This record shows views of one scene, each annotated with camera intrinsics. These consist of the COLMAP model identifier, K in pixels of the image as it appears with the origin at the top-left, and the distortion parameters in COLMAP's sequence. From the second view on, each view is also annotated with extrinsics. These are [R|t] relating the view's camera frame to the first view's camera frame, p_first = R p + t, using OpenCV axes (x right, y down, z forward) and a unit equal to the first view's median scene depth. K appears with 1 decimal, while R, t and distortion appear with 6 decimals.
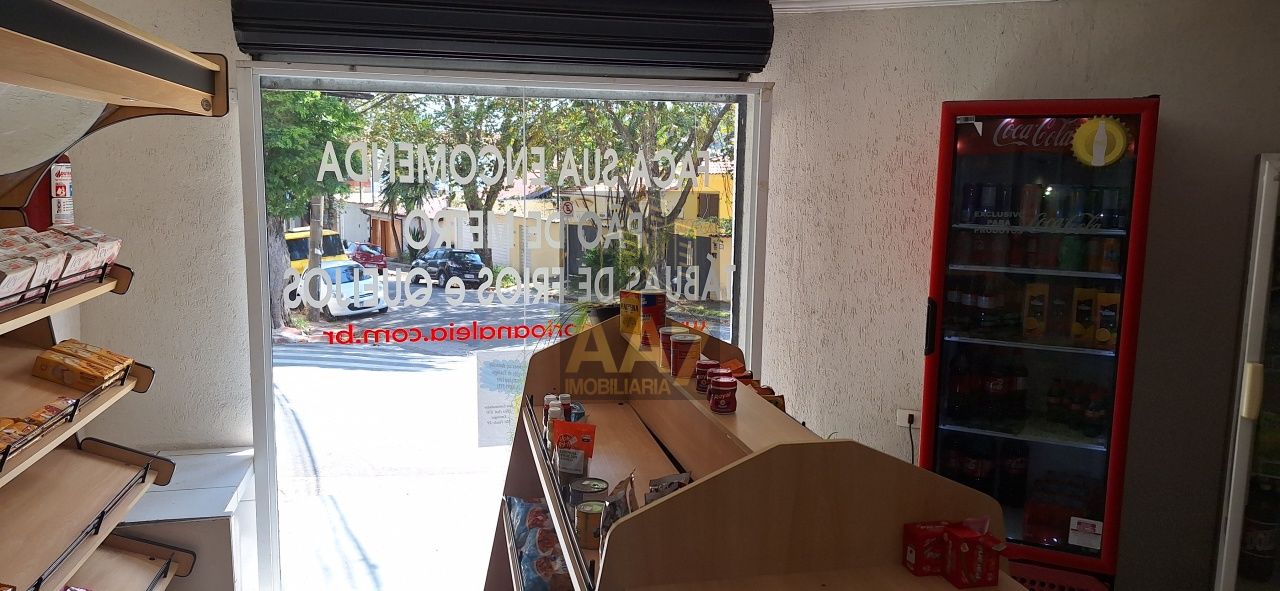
lens RADIAL K [[885.8, 0, 640.9], [0, 885.8, 292.6], [0, 0, 1]] dist [0.083523, -0.105021]
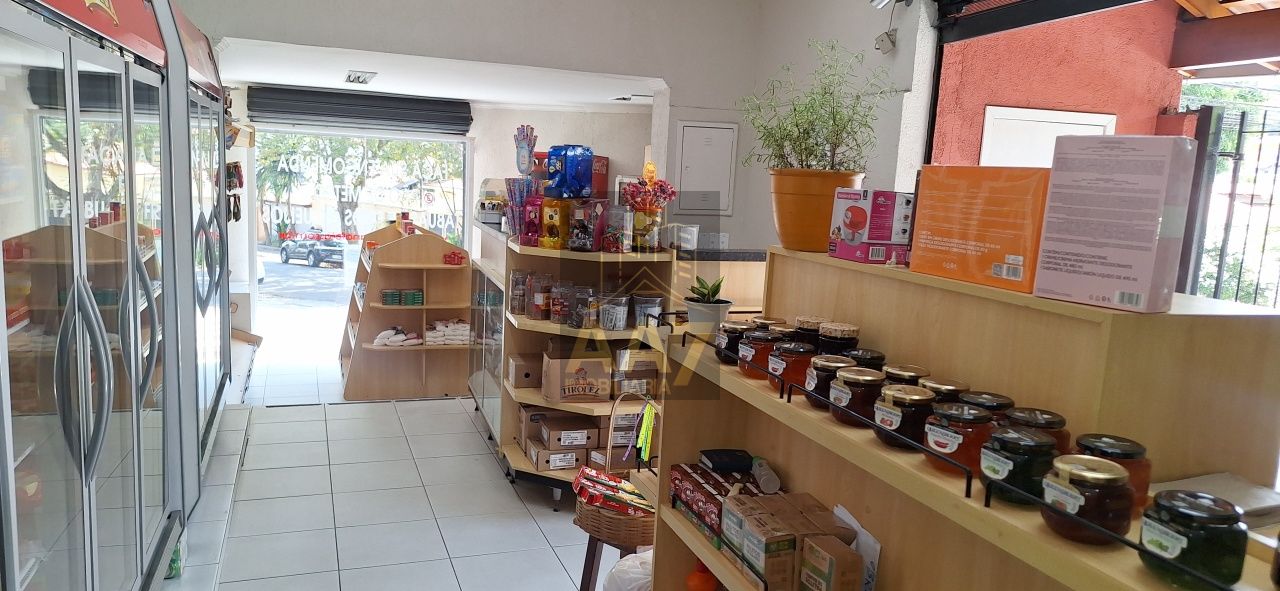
lens RADIAL K [[885.8, 0, 638.8], [0, 885.8, 302.5], [0, 0, 1]] dist [0.083523, -0.105021]
pose [[0.990484, 0.017082, 0.136561, 0.320396], [-0.018759, 0.999764, 0.010997, 0.211060], [-0.136341, -0.013454, 0.990571, -1.748173]]
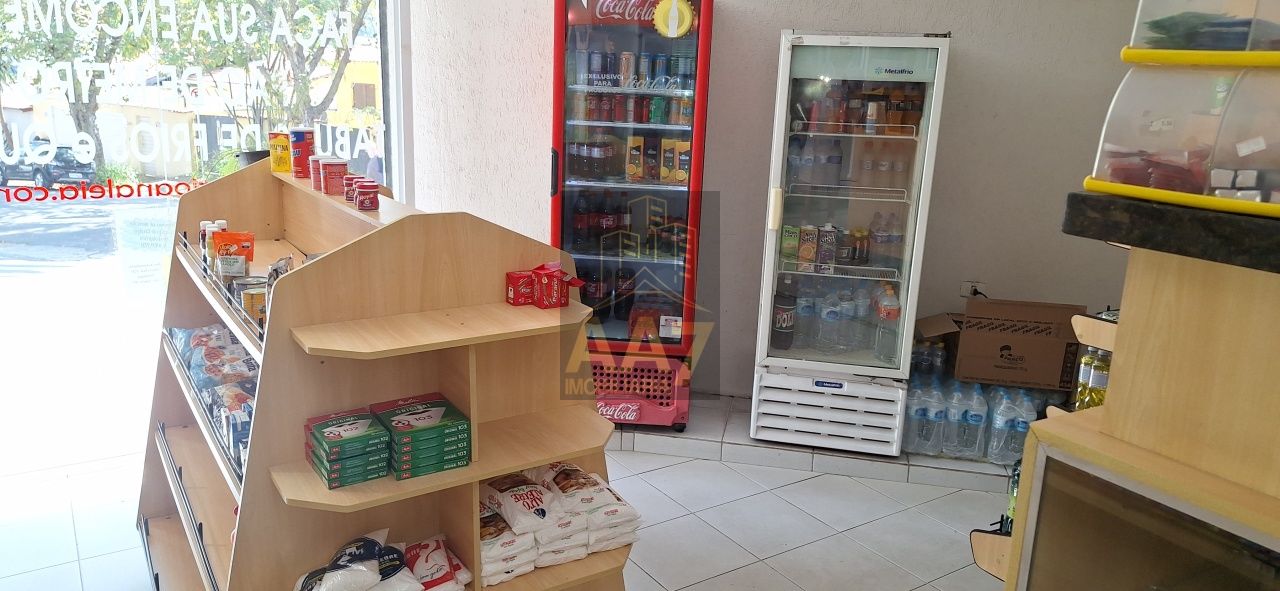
lens RADIAL K [[885.8, 0, 647.3], [0, 885.8, 300.0], [0, 0, 1]] dist [0.083523, -0.105021]
pose [[0.931005, -0.064678, 0.359230, 0.000116], [0.021629, 0.992222, 0.122591, 0.066075], [-0.364365, -0.106363, 0.925162, -0.174185]]
